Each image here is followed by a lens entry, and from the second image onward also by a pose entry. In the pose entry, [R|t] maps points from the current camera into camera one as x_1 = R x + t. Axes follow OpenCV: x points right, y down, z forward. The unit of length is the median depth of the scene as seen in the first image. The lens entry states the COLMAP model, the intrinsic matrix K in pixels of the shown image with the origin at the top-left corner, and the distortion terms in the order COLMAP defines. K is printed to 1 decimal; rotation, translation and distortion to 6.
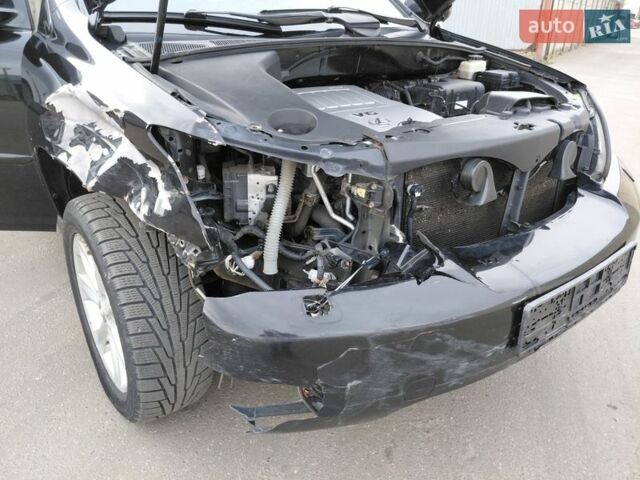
lens RADIAL K [[488.9, 0, 305.6], [0, 488.9, 246.8], [0, 0, 1]] dist [0.033127, -0.080256]
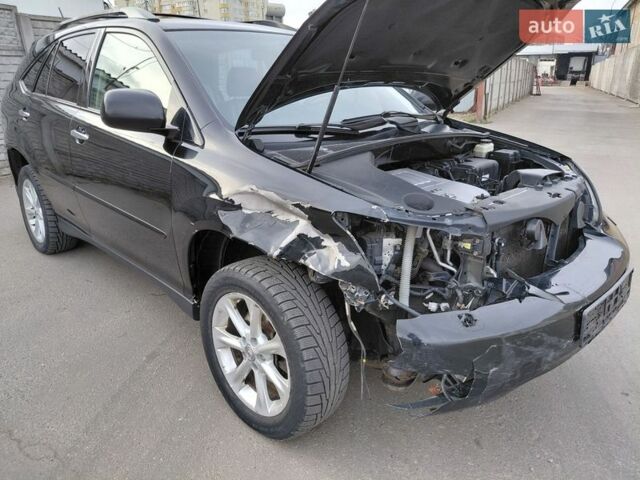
lens RADIAL K [[488.9, 0, 305.5], [0, 488.9, 246.7], [0, 0, 1]] dist [0.033127, -0.080256]
pose [[0.992944, -0.068992, 0.096446, -0.470257], [0.080017, 0.990072, -0.115559, 0.022419], [-0.087516, 0.122461, 0.988607, -0.395635]]
